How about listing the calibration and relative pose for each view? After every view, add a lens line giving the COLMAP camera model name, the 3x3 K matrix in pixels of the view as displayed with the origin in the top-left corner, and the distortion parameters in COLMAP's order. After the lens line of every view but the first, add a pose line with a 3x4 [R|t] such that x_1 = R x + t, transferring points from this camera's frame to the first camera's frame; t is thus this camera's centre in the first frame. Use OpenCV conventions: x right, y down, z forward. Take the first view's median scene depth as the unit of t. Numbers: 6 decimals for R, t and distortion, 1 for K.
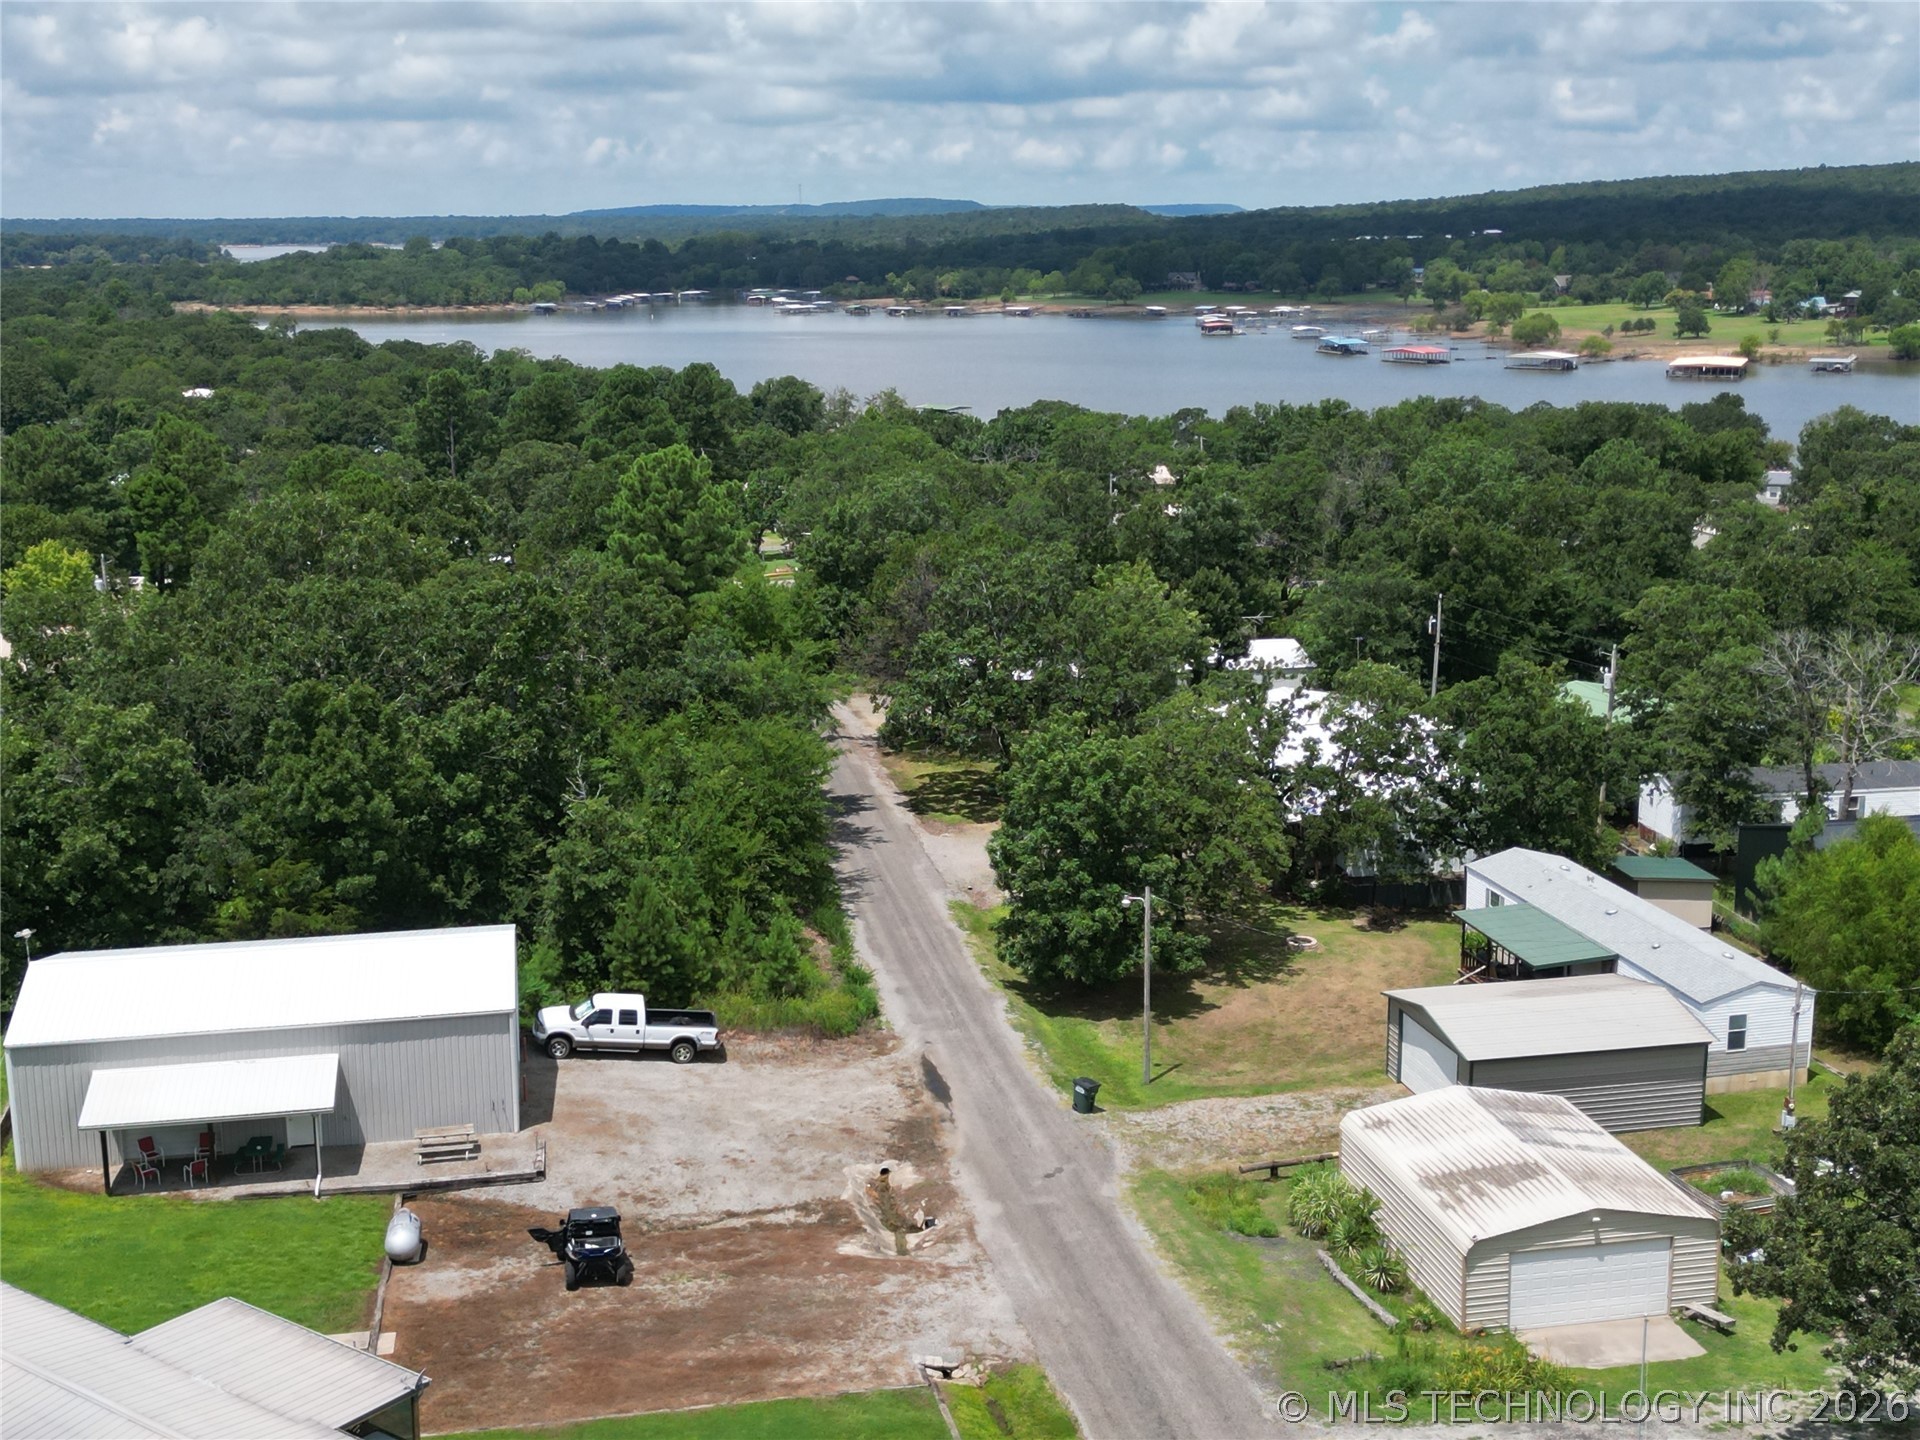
lens RADIAL K [[2320.5, 0, 960.0], [0, 2320.5, 720.0], [0, 0, 1]] dist [0.166615, -0.438945]
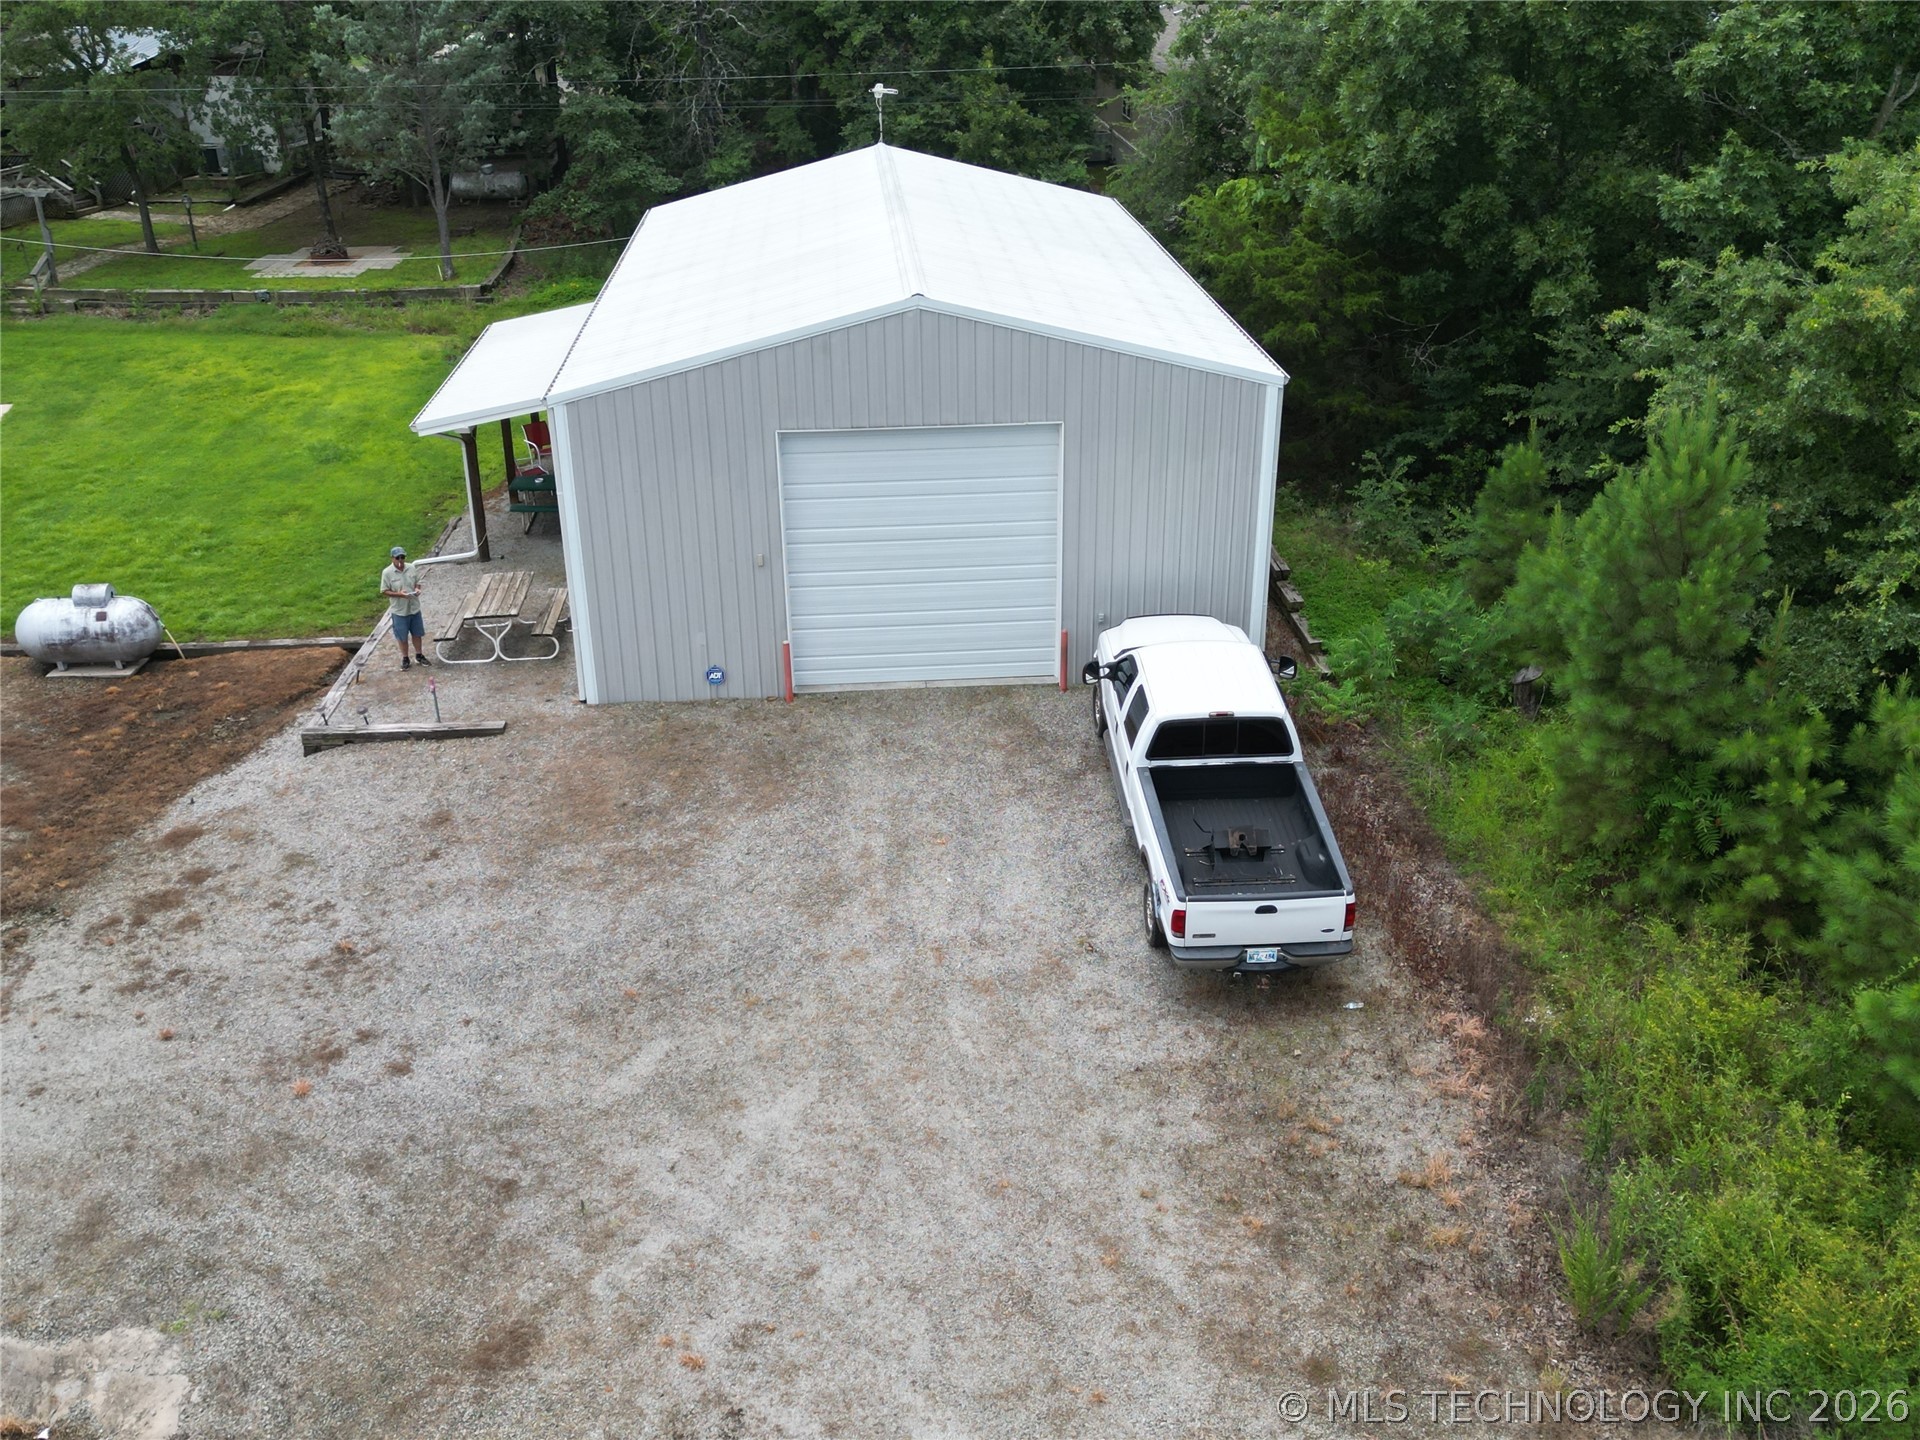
lens RADIAL K [[1819.6, 0, 960.0], [0, 1819.6, 720.0], [0, 0, 1]] dist [0.041891, -0.011032]
pose [[-0.116897, 0.410449, -0.904360, 0.087965], [-0.193869, 0.883654, 0.426111, 0.026293], [0.974038, 0.225139, -0.023723, 0.986061]]
